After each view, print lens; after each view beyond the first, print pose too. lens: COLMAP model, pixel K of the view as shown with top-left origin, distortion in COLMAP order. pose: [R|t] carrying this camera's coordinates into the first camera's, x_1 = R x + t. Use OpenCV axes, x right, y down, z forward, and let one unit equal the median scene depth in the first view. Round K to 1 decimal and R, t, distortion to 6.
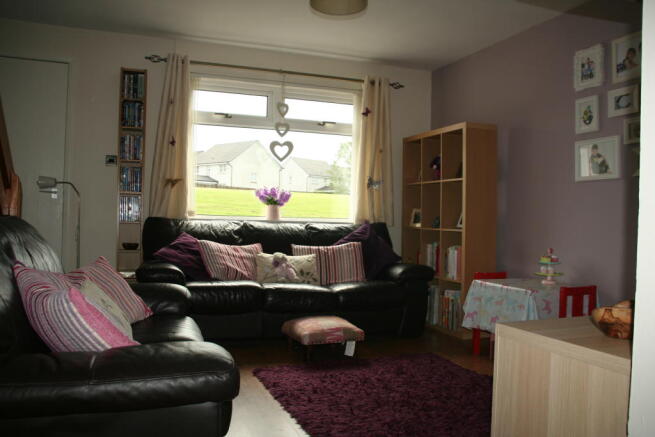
lens RADIAL K [[550.9, 0, 328.3], [0, 550.9, 213.2], [0, 0, 1]] dist [-0.130046, 0.075306]
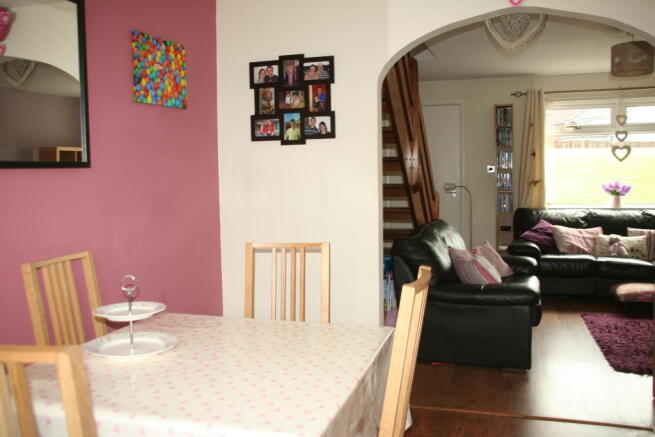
lens RADIAL K [[611.6, 0, 325.4], [0, 611.6, 217.5], [0, 0, 1]] dist [-0.063239, 0.000000]
pose [[0.791446, 0.003637, -0.611228, 0.246467], [0.043645, 0.997094, 0.062446, -0.090748], [0.609679, -0.076100, 0.788987, -0.572236]]
